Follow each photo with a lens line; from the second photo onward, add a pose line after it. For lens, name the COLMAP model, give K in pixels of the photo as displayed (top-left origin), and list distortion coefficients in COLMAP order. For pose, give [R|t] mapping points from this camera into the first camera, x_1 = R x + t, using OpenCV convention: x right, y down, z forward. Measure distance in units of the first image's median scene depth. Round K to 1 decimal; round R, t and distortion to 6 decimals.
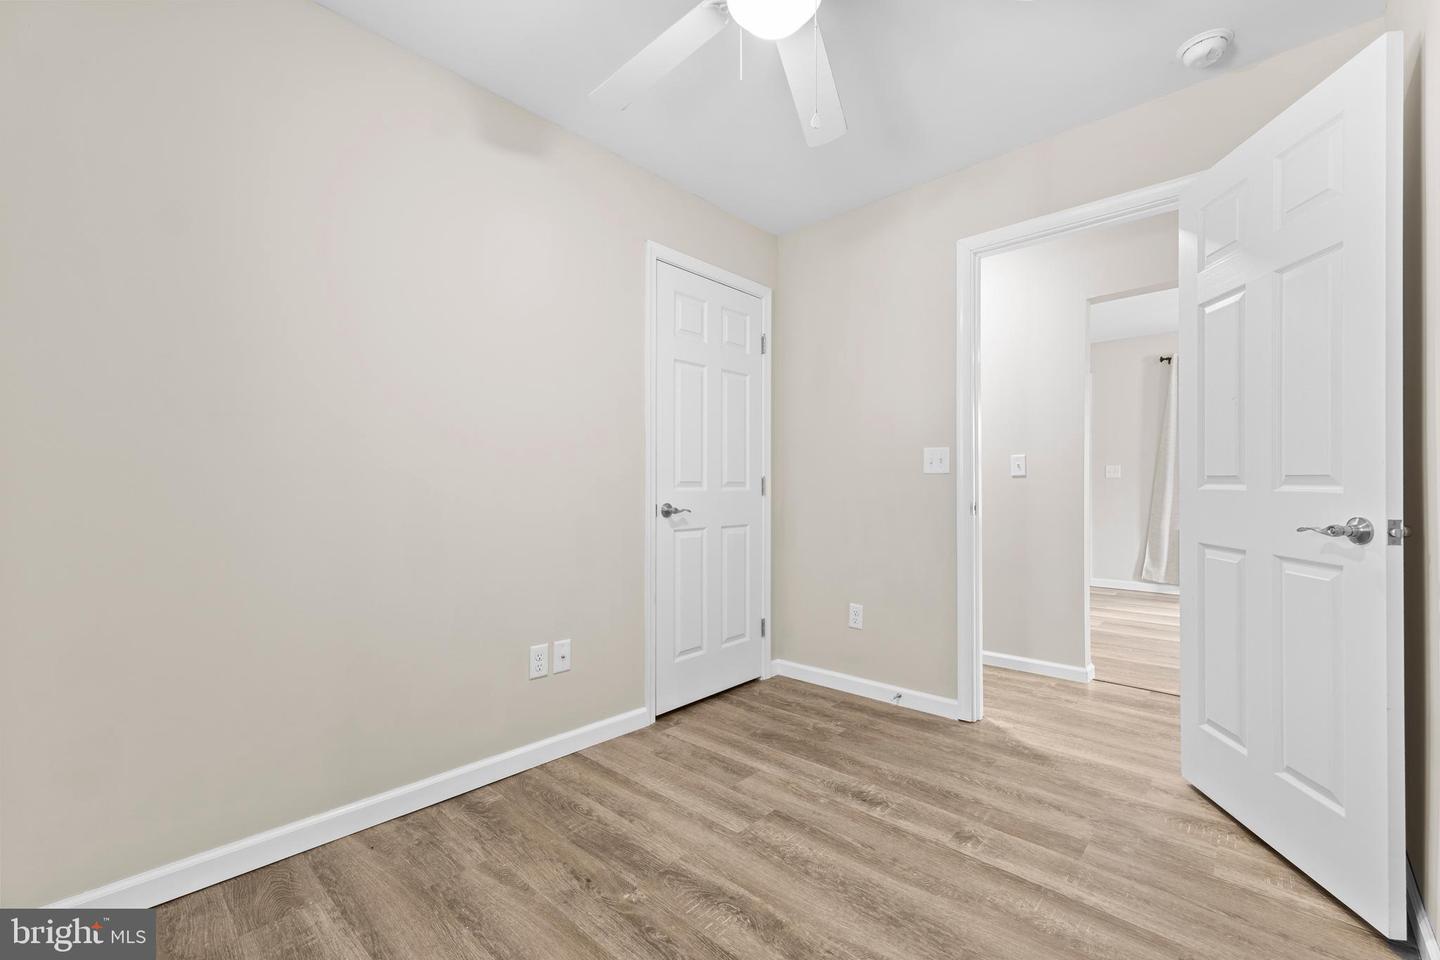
lens RADIAL K [[601.8, 0, 721.4], [0, 601.8, 483.6], [0, 0, 1]] dist [0.004573, -0.000334]
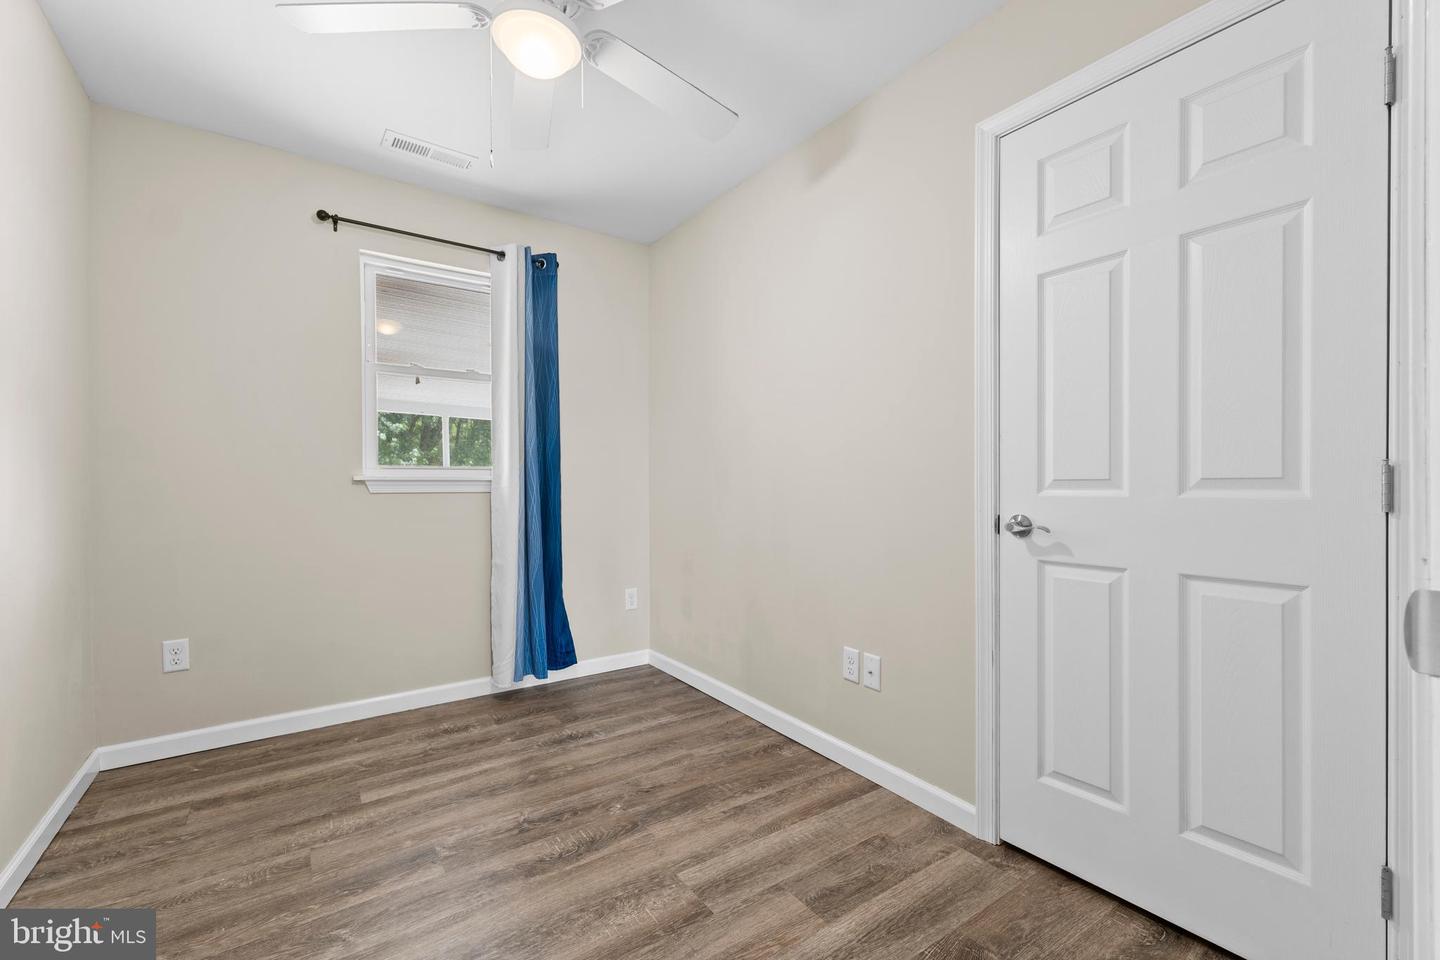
lens RADIAL K [[601.8, 0, 721.4], [0, 601.8, 483.6], [0, 0, 1]] dist [0.004573, -0.000334]
pose [[-0.209522, -0.004981, -0.977791, 0.789400], [0.005931, 0.999962, -0.006365, 0.002845], [0.977786, -0.007132, -0.209485, 1.110191]]
